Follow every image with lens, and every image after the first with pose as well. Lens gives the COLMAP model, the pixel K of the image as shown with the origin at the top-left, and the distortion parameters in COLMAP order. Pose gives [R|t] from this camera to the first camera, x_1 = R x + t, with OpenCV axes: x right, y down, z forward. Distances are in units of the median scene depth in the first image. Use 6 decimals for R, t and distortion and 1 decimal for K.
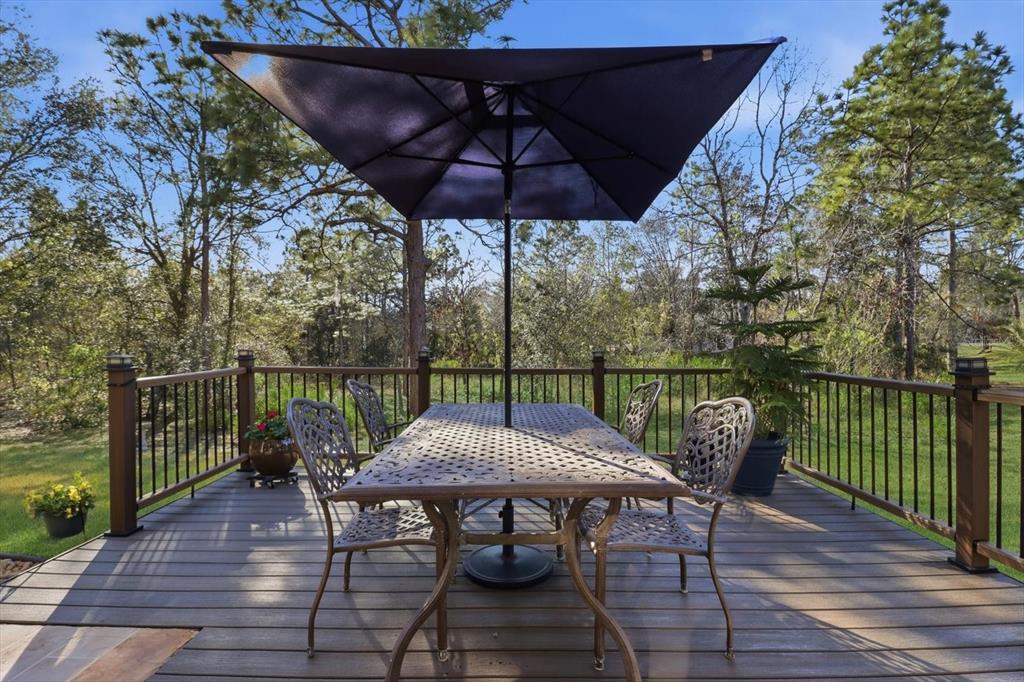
lens RADIAL K [[499.0, 0, 511.9], [0, 499.0, 343.8], [0, 0, 1]] dist [-0.002311, -0.008776]
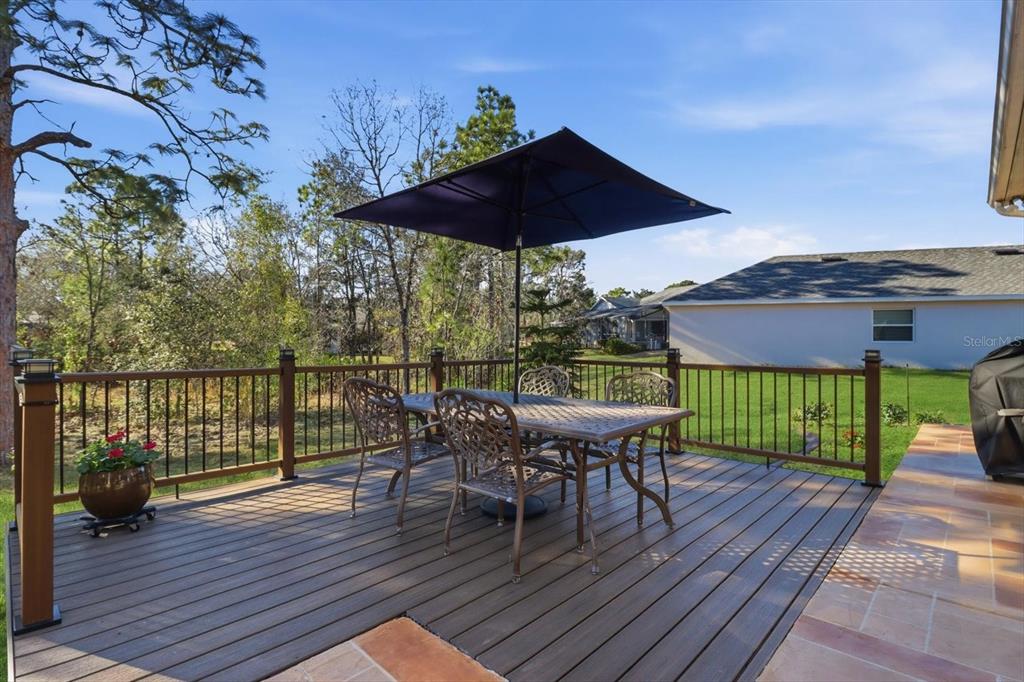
lens RADIAL K [[499.0, 0, 517.7], [0, 499.0, 335.5], [0, 0, 1]] dist [-0.002311, -0.008776]
pose [[0.676007, 0.008080, 0.736851, -0.178815], [-0.001011, 0.999949, -0.010038, -0.000850], [-0.736894, 0.006040, 0.675981, 0.014719]]
